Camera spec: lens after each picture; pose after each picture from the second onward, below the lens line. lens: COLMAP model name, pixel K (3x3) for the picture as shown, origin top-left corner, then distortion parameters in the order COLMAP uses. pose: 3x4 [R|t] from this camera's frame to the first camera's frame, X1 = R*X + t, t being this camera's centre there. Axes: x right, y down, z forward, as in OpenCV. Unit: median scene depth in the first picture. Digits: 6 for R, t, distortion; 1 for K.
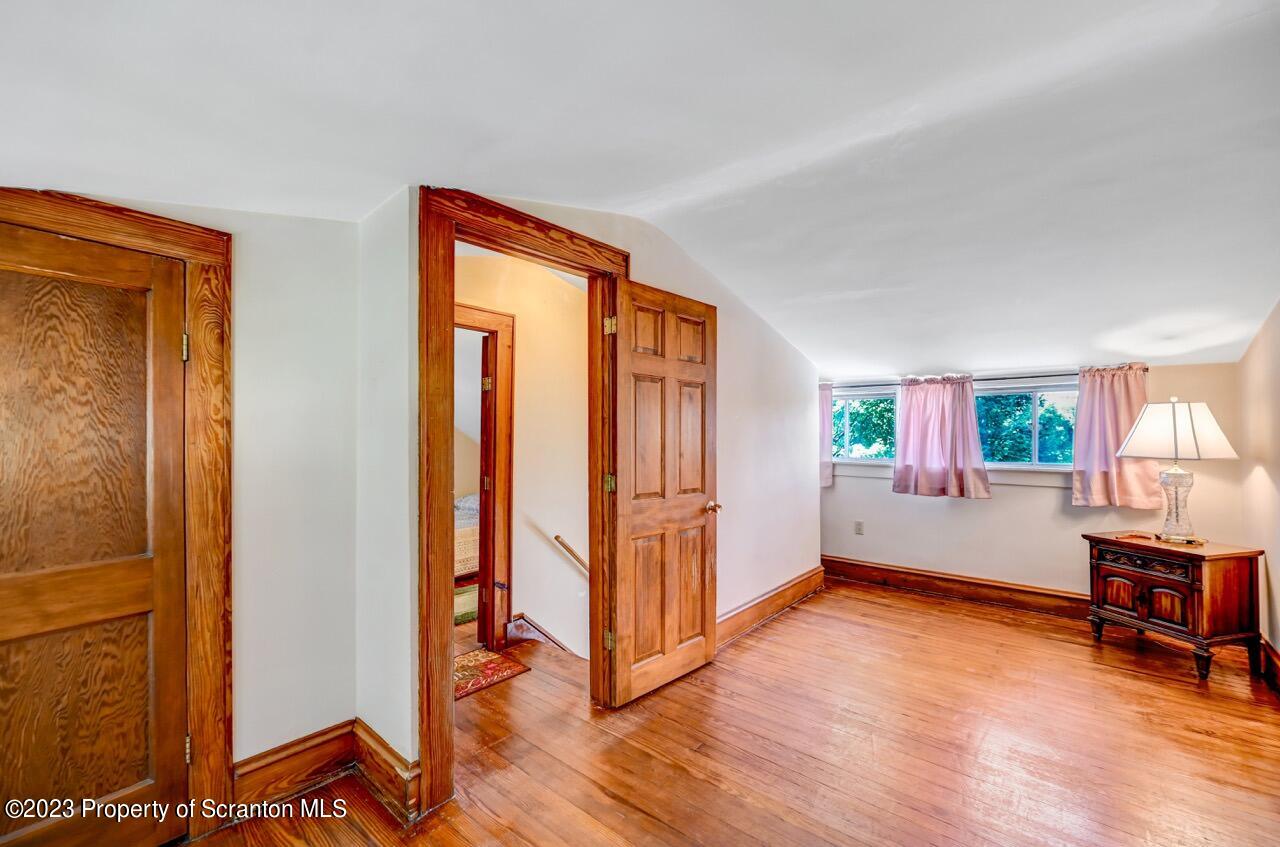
lens RADIAL K [[518.5, 0, 636.0], [0, 518.5, 434.2], [0, 0, 1]] dist [-0.000010, 0.000155]
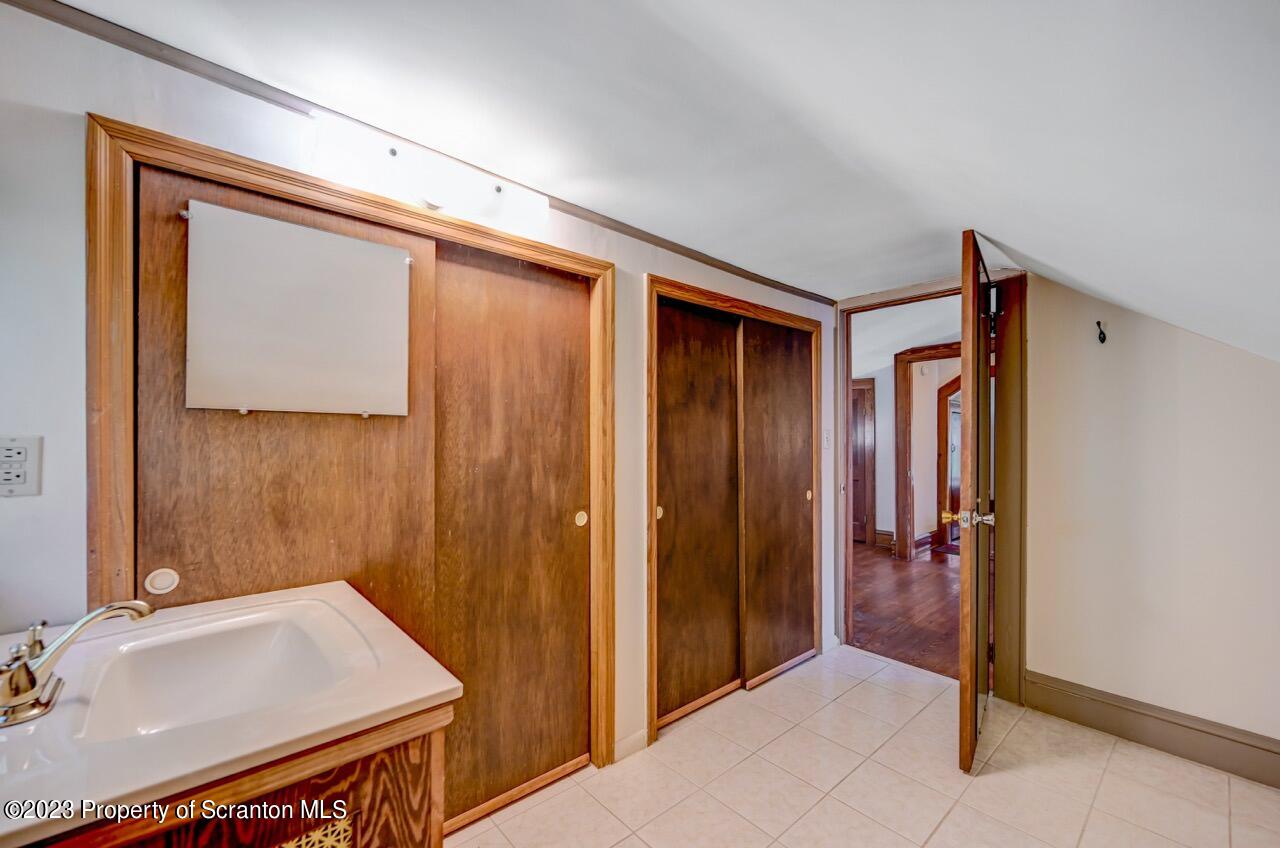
lens RADIAL K [[518.5, 0, 636.0], [0, 518.5, 434.7], [0, 0, 1]] dist [-0.000010, 0.000155]
pose [[-0.144927, -0.008712, -0.989404, 1.991416], [0.007345, 0.999924, -0.009881, 0.015222], [0.989415, -0.008699, -0.144852, -0.058366]]
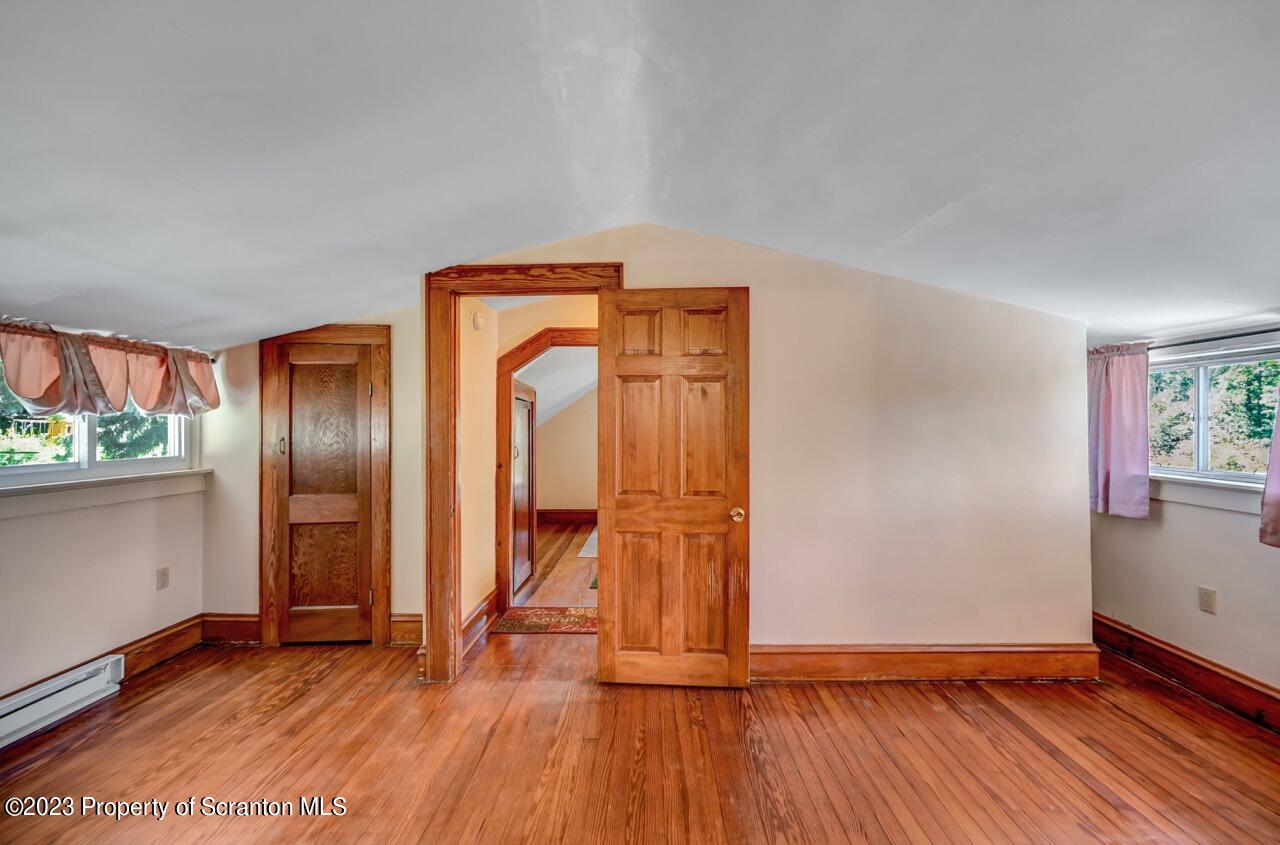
lens RADIAL K [[505.9, 0, 646.6], [0, 505.9, 423.1], [0, 0, 1]] dist [-0.000256, 0.000246]
pose [[0.648275, -0.009492, -0.761347, 0.801292], [0.008087, 0.999952, -0.005580, -0.013737], [0.761364, -0.002540, 0.648320, 0.361671]]
